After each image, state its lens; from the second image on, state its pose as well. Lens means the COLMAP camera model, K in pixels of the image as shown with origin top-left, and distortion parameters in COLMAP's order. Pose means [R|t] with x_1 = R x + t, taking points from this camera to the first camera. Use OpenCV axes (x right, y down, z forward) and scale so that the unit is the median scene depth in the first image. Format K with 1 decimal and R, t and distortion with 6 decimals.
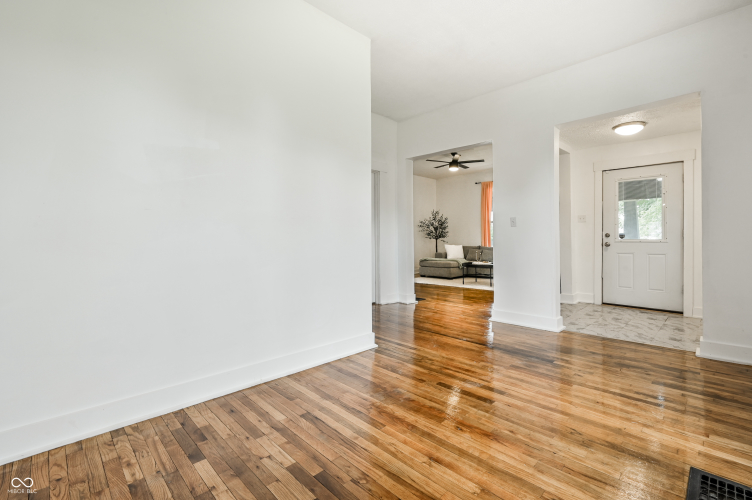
lens RADIAL K [[330.1, 0, 375.6], [0, 330.1, 246.4], [0, 0, 1]] dist [0.000951, -0.000094]
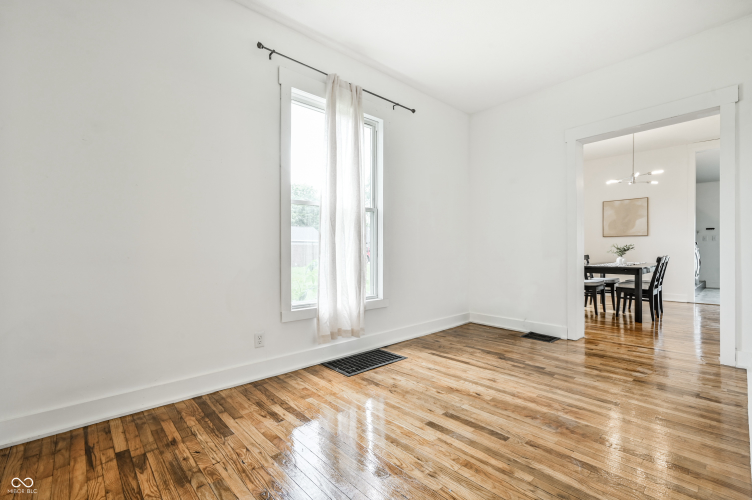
lens RADIAL K [[330.1, 0, 376.2], [0, 330.1, 249.7], [0, 0, 1]] dist [0.000951, -0.000094]
pose [[-0.999159, 0.010946, 0.039514, 0.509767], [0.011403, 0.999871, 0.011350, -0.034934], [-0.039385, 0.011791, -0.999155, 1.975508]]
